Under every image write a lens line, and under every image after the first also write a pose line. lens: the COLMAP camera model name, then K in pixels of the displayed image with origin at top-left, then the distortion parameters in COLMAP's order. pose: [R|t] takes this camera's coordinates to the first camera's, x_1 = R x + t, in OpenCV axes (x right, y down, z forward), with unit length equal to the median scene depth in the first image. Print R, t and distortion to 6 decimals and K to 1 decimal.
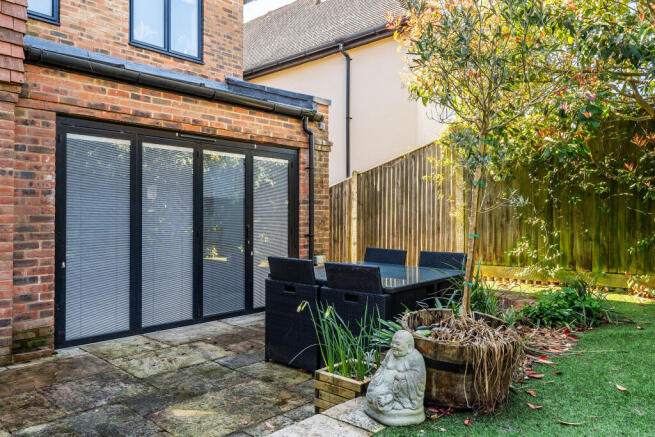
lens RADIAL K [[483.7, 0, 327.5], [0, 483.7, 218.5], [0, 0, 1]] dist [-0.002752, -0.000729]
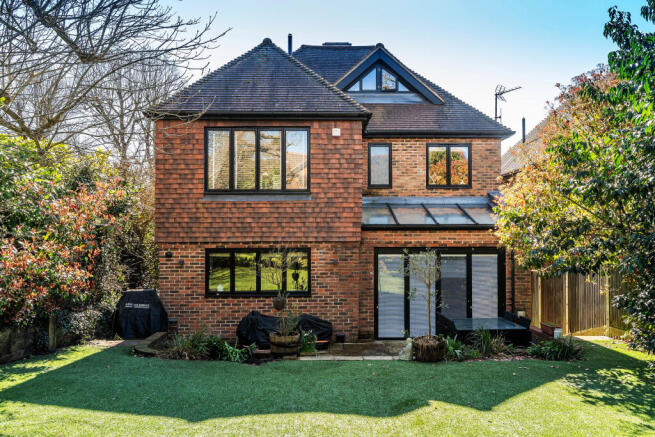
lens RADIAL K [[574.5, 0, 327.5], [0, 574.5, 218.5], [0, 0, 1]] dist [-0.000883, 0.000544]
pose [[0.692918, -0.024640, -0.720595, 1.187482], [0.003253, 0.999513, -0.031049, -0.225745], [0.721009, 0.019170, 0.692661, -1.043532]]
